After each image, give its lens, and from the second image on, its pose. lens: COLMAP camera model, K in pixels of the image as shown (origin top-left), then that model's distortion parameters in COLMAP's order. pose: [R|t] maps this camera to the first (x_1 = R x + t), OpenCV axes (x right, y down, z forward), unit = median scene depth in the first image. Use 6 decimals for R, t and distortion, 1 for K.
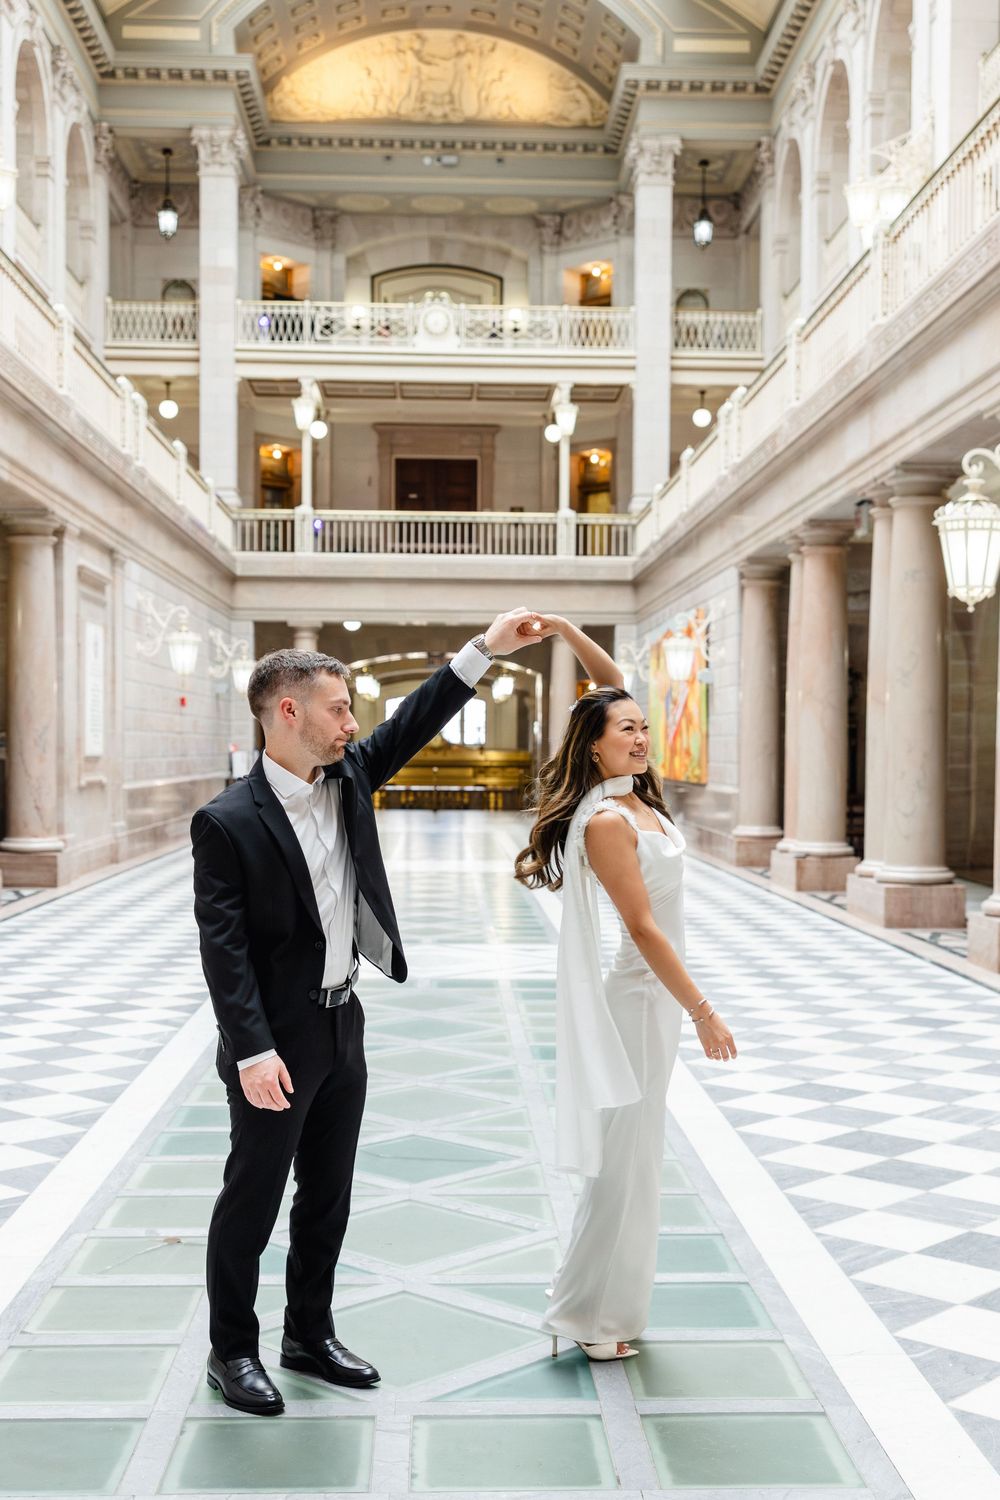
lens RADIAL K [[1825.1, 0, 500.5], [0, 1825.1, 809.0], [0, 0, 1]] dist [0.018170, -0.019105]
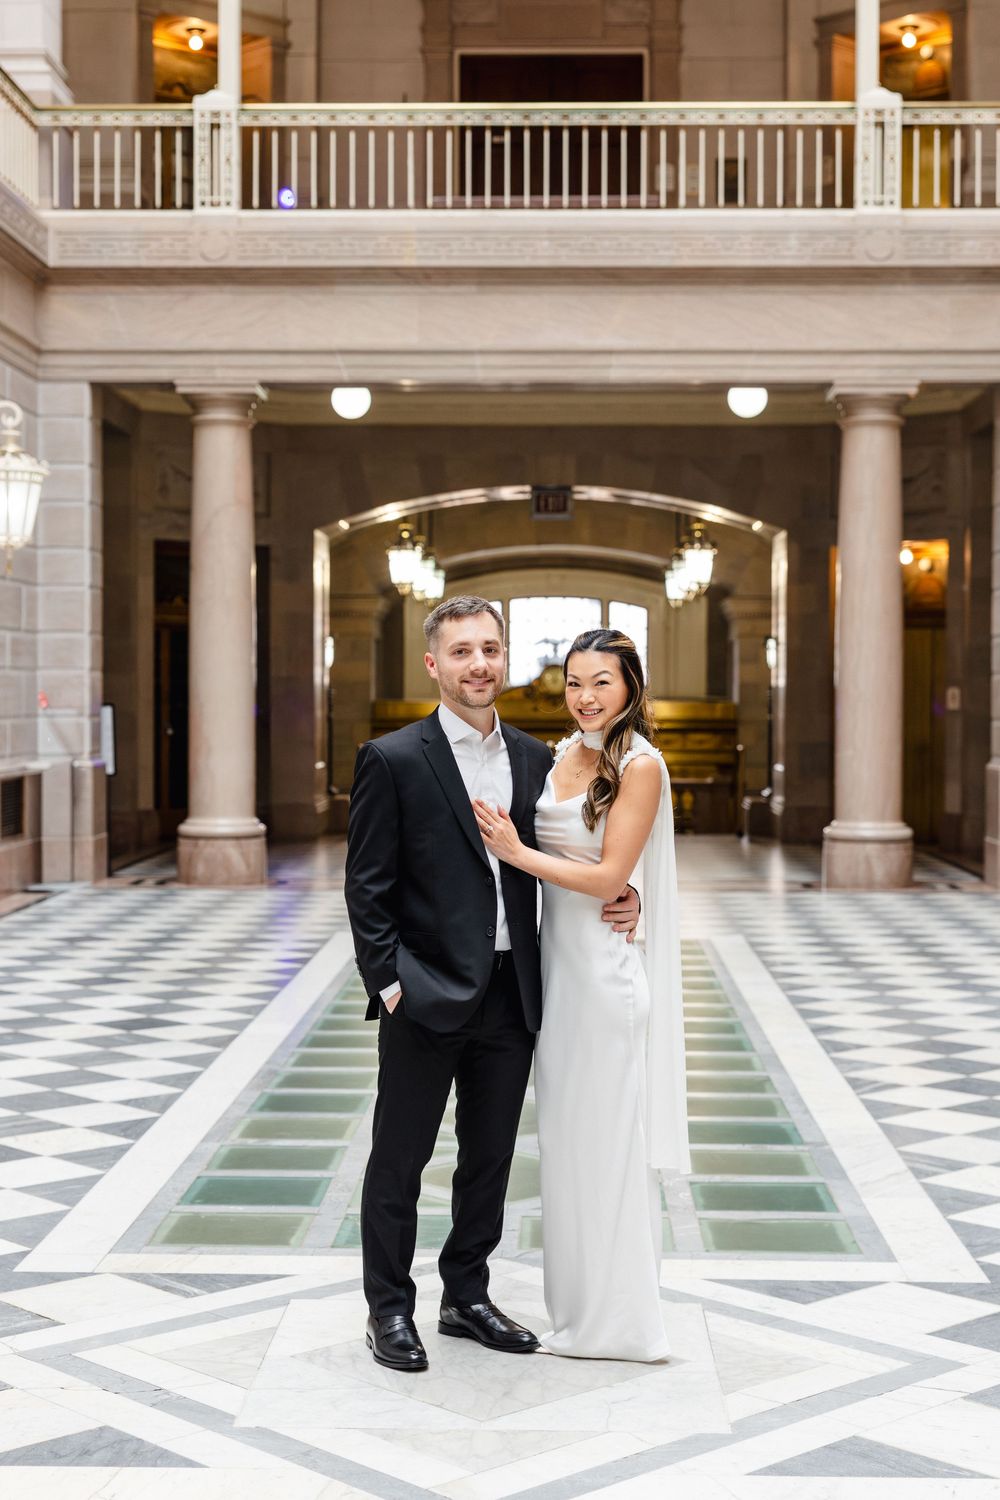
lens RADIAL K [[2349.0, 0, 500.0], [0, 2349.0, 750.0], [0, 0, 1]] dist [-0.003656, -0.079535]
pose [[0.998081, -0.002679, -0.061871, -0.014275], [0.002083, 0.999951, -0.009683, -0.017068], [0.061894, 0.009535, 0.998037, 0.487535]]
